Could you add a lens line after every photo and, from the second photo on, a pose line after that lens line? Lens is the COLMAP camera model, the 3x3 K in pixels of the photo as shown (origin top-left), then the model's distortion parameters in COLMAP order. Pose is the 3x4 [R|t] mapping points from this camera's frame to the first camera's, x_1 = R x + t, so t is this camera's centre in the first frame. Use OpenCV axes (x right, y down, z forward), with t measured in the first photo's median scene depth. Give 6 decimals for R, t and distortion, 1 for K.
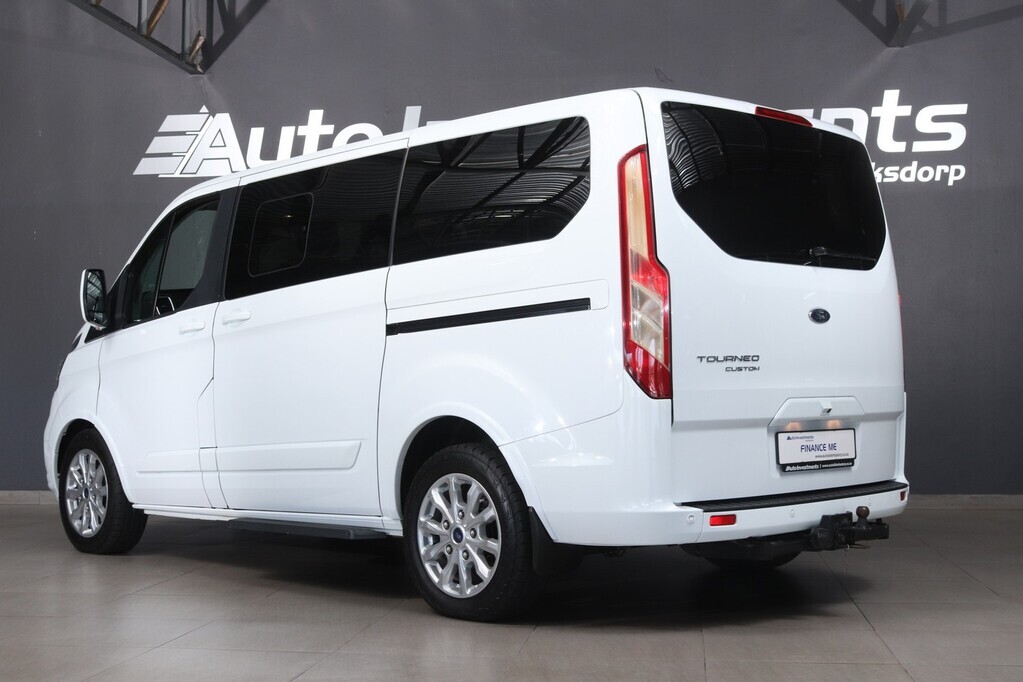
lens RADIAL K [[1367.2, 0, 511.5], [0, 1367.2, 341.0], [0, 0, 1]] dist [-0.032378, 0.006667]
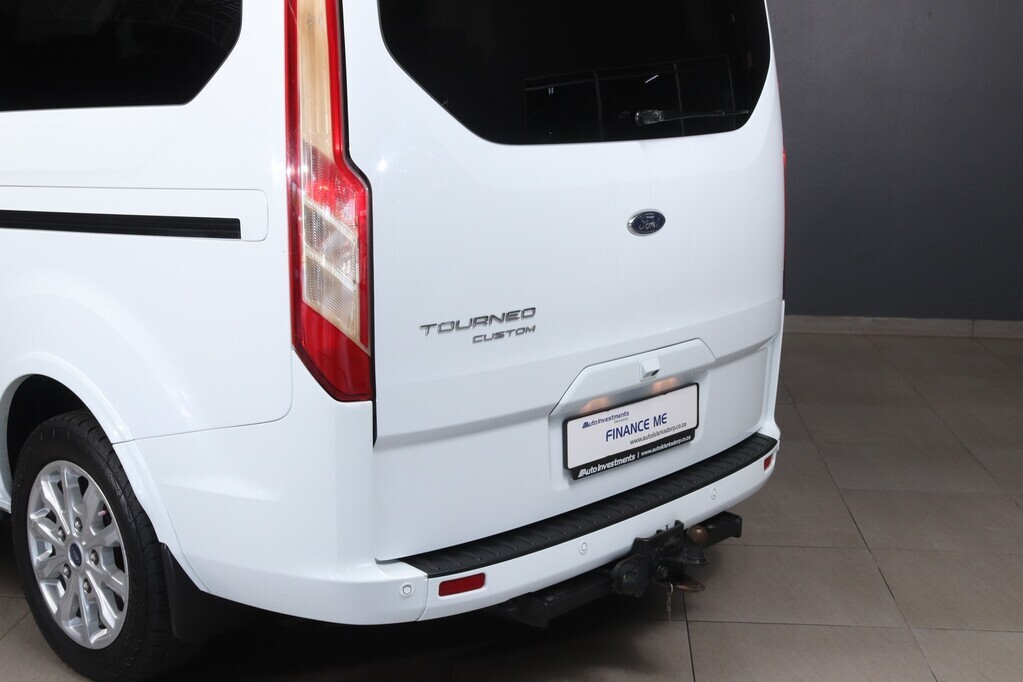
lens RADIAL K [[1367.2, 0, 511.5], [0, 1367.2, 341.0], [0, 0, 1]] dist [-0.032378, 0.006667]
pose [[0.998063, 0.004947, 0.062020, 0.128983], [-0.018691, 0.974630, 0.223040, -0.106015], [-0.059344, -0.223767, 0.972834, 0.395471]]
